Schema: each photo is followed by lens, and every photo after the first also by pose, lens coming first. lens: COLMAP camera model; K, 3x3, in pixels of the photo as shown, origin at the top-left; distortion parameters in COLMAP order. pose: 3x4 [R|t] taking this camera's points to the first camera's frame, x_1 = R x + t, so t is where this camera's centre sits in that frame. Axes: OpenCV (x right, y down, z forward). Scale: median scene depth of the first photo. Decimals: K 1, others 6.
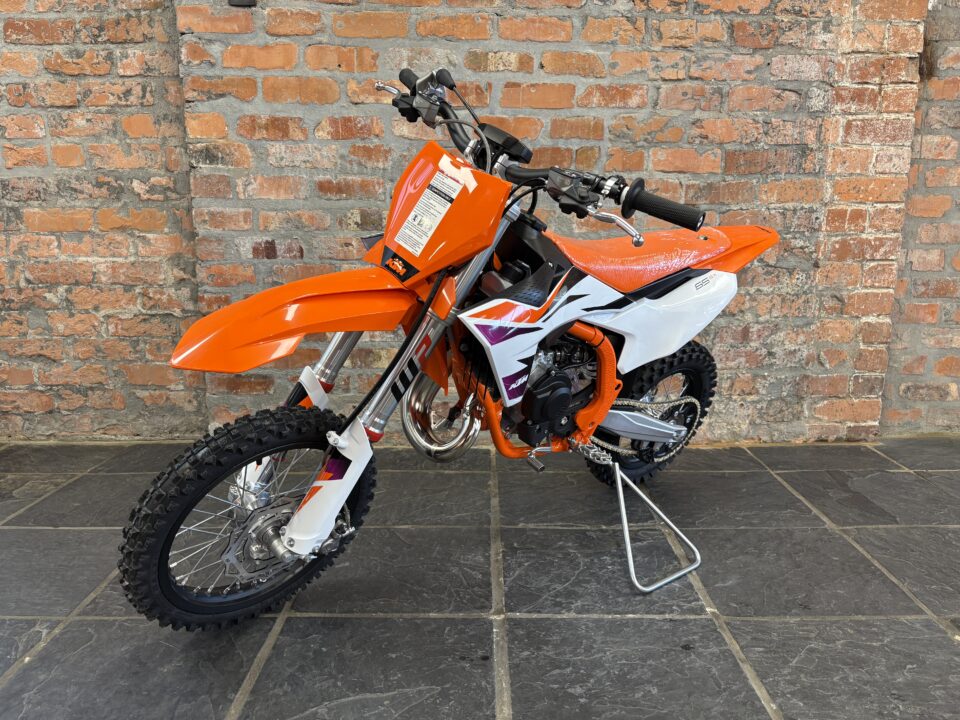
lens RADIAL K [[724.8, 0, 478.7], [0, 724.8, 362.6], [0, 0, 1]] dist [0.036010, -0.033820]
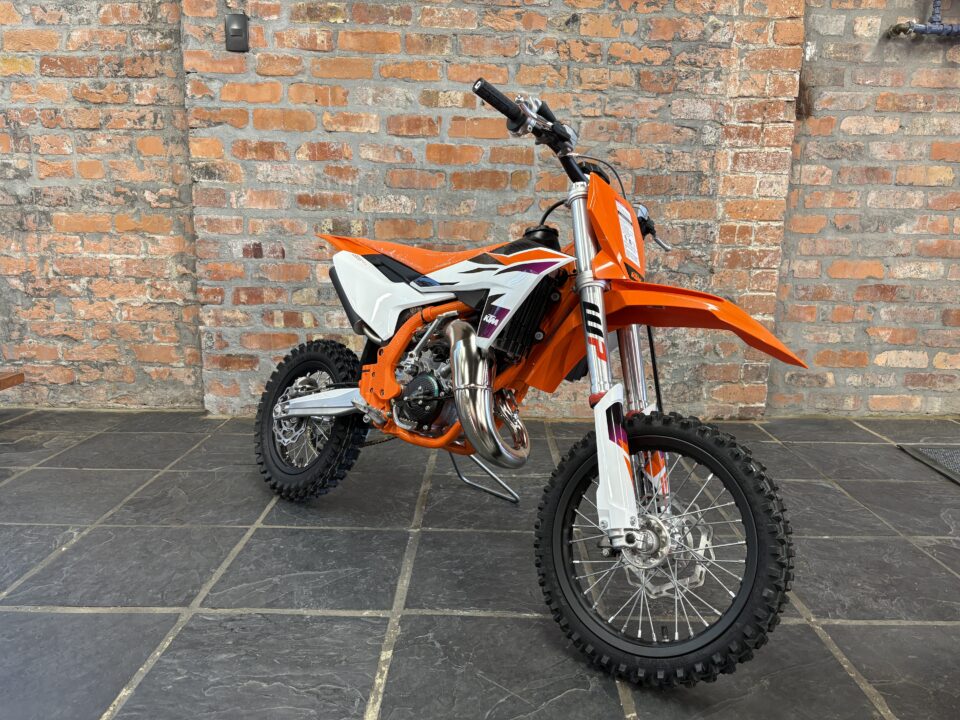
lens RADIAL K [[724.3, 0, 478.3], [0, 724.3, 361.3], [0, 0, 1]] dist [0.025447, -0.013110]
pose [[0.999836, 0.017805, -0.003327, 0.088450], [-0.017811, 0.999840, -0.001920, 0.024444], [0.003293, 0.001979, 0.999993, -0.206561]]
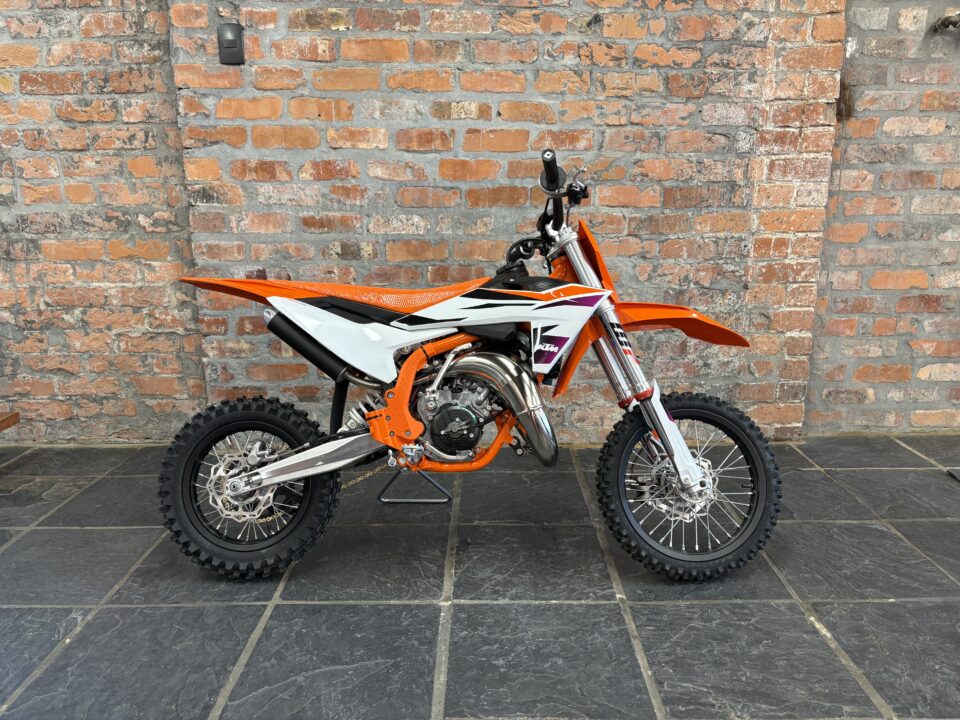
lens RADIAL K [[724.0, 0, 480.6], [0, 724.0, 362.1], [0, 0, 1]] dist [0.027538, -0.015886]
pose [[0.999975, -0.006879, -0.001737, 0.056035], [0.006942, 0.999213, 0.039059, -0.066729], [0.001467, -0.039070, 0.999235, -0.134485]]
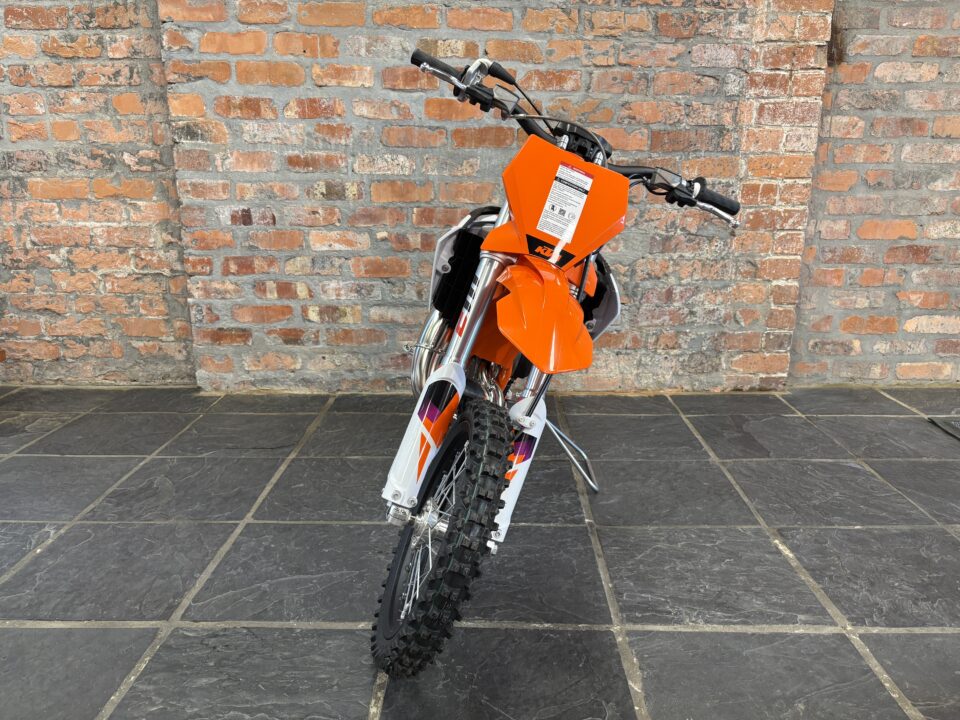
lens RADIAL K [[725.0, 0, 485.8], [0, 725.0, 362.4], [0, 0, 1]] dist [0.033544, -0.031241]
pose [[0.999958, 0.007195, -0.005680, 0.093998], [-0.006827, 0.998034, 0.062297, -0.003600], [0.006117, -0.062256, 0.998041, -0.139460]]
